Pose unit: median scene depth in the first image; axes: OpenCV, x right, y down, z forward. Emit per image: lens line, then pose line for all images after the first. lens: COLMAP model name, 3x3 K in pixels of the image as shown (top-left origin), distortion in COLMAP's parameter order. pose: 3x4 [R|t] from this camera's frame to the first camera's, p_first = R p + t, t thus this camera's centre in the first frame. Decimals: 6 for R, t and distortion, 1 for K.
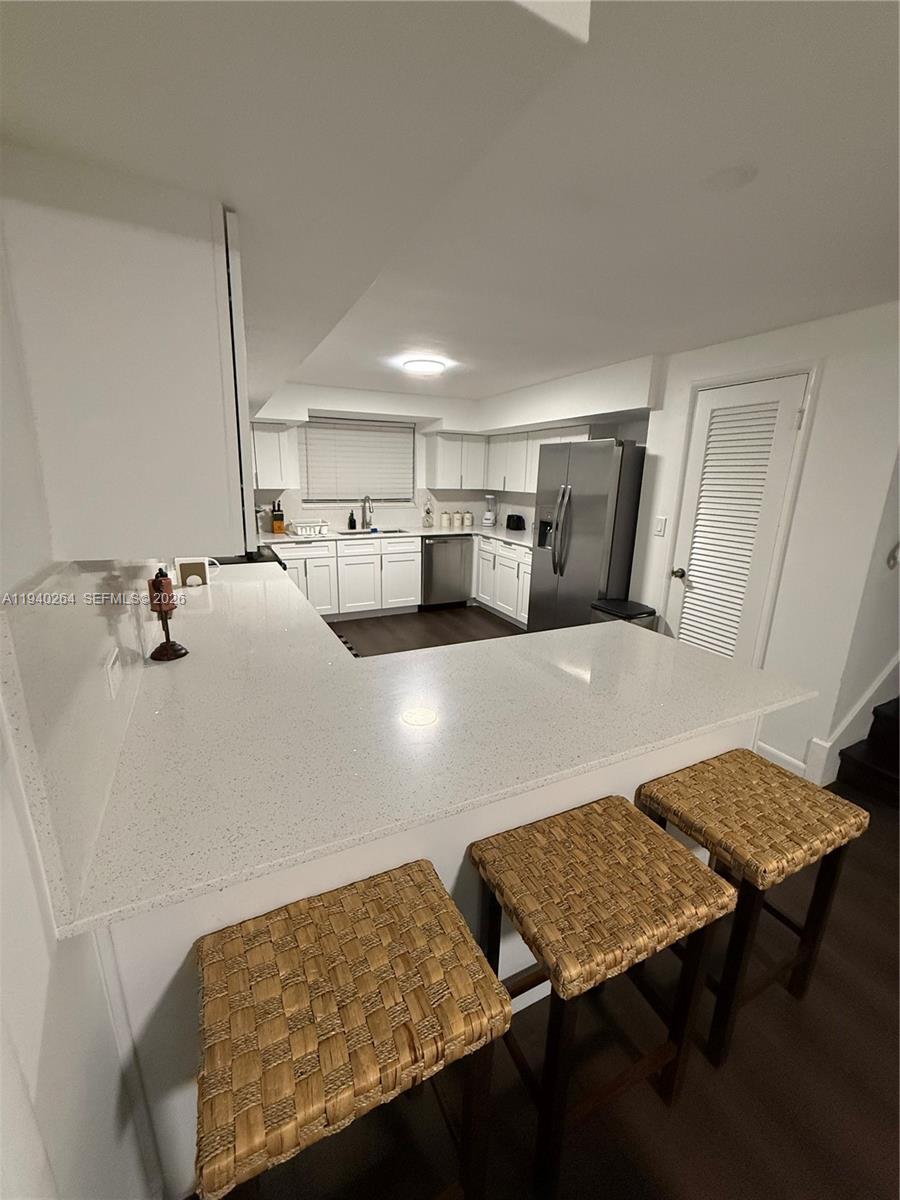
lens RADIAL K [[479.7, 0, 450.9], [0, 479.7, 601.3], [0, 0, 1]] dist [0.000586, -0.000233]
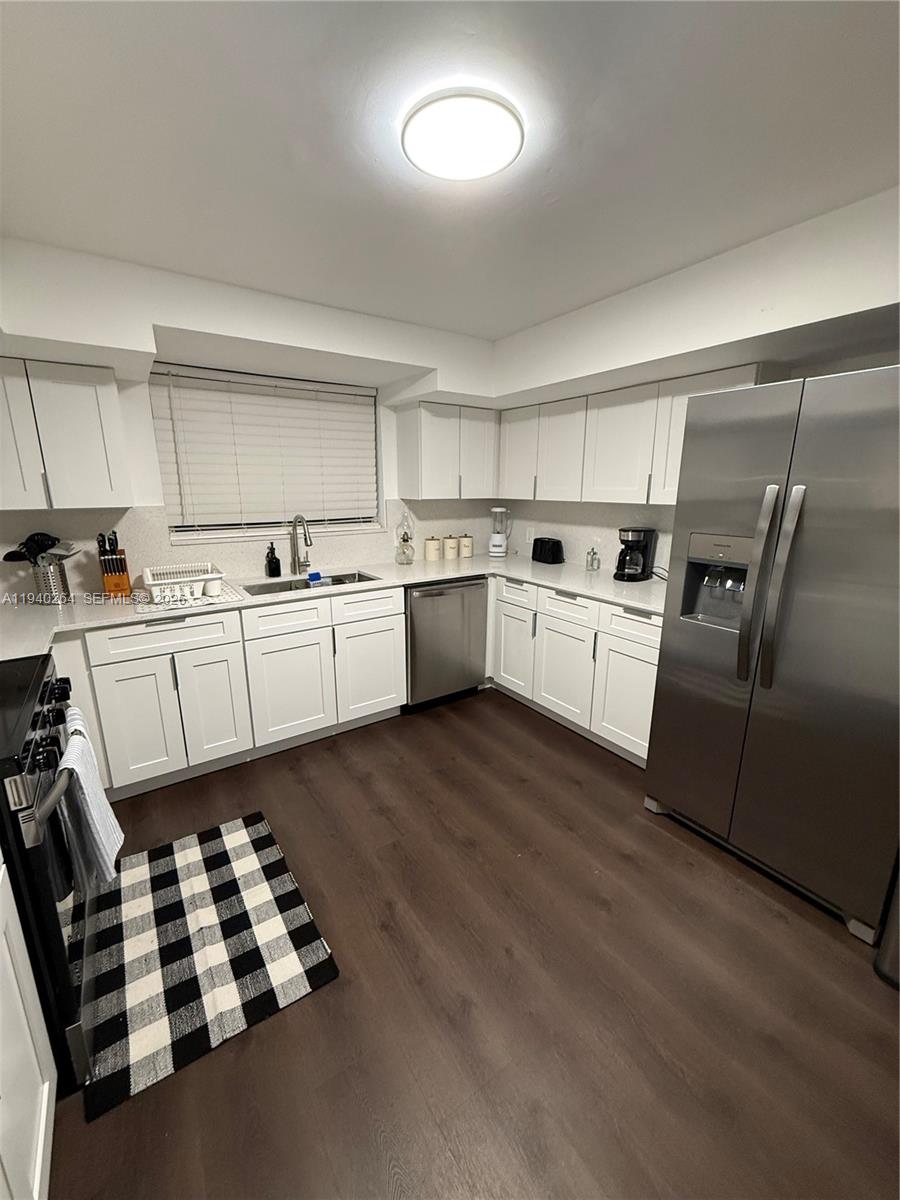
lens RADIAL K [[479.7, 0, 448.4], [0, 479.7, 598.1], [0, 0, 1]] dist [0.000586, -0.000233]
pose [[0.989441, -0.051201, 0.135593, -0.082835], [0.054588, 0.998280, -0.021377, -0.101718], [-0.134266, 0.028553, 0.990534, 0.426592]]
